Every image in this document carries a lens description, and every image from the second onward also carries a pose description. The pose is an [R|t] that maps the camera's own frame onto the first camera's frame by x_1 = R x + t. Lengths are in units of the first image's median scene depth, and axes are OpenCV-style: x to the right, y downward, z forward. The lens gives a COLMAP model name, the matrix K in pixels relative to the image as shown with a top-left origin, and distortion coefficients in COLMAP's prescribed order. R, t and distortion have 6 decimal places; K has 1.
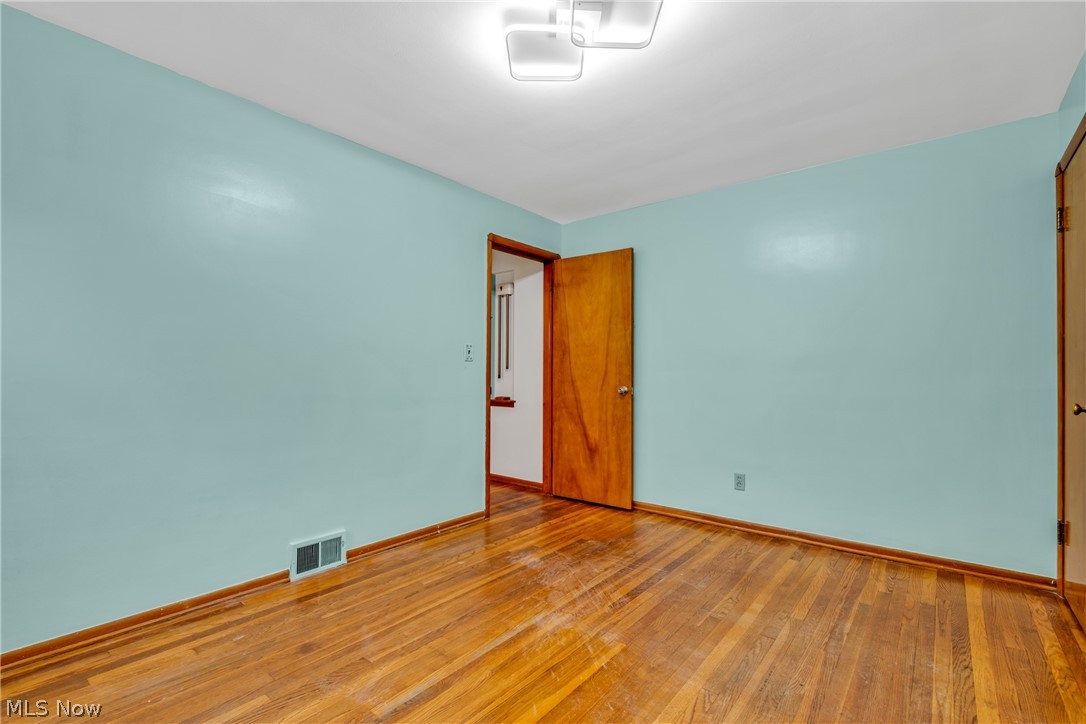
lens RADIAL K [[486.1, 0, 544.8], [0, 486.1, 365.4], [0, 0, 1]] dist [-0.000633, -0.000204]
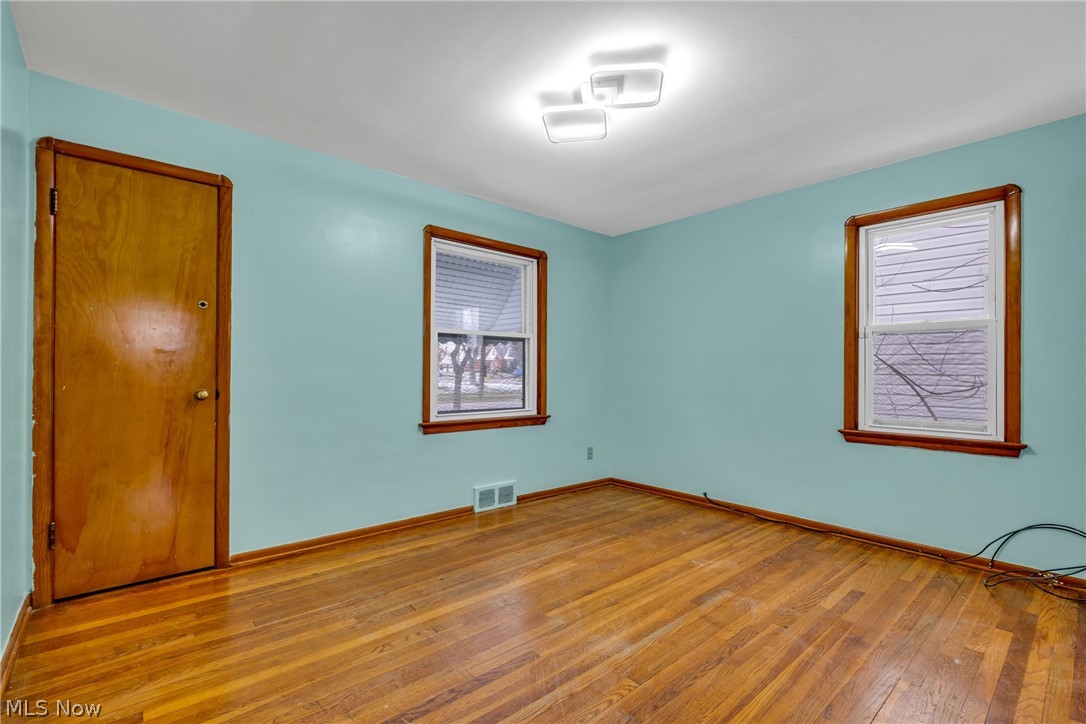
lens RADIAL K [[486.1, 0, 540.6], [0, 486.1, 368.2], [0, 0, 1]] dist [-0.000633, -0.000204]
pose [[-0.988123, -0.012419, 0.153160, 0.014206], [-0.014740, 0.999793, -0.014030, 0.031539], [-0.152954, -0.016121, -0.988102, 1.961366]]
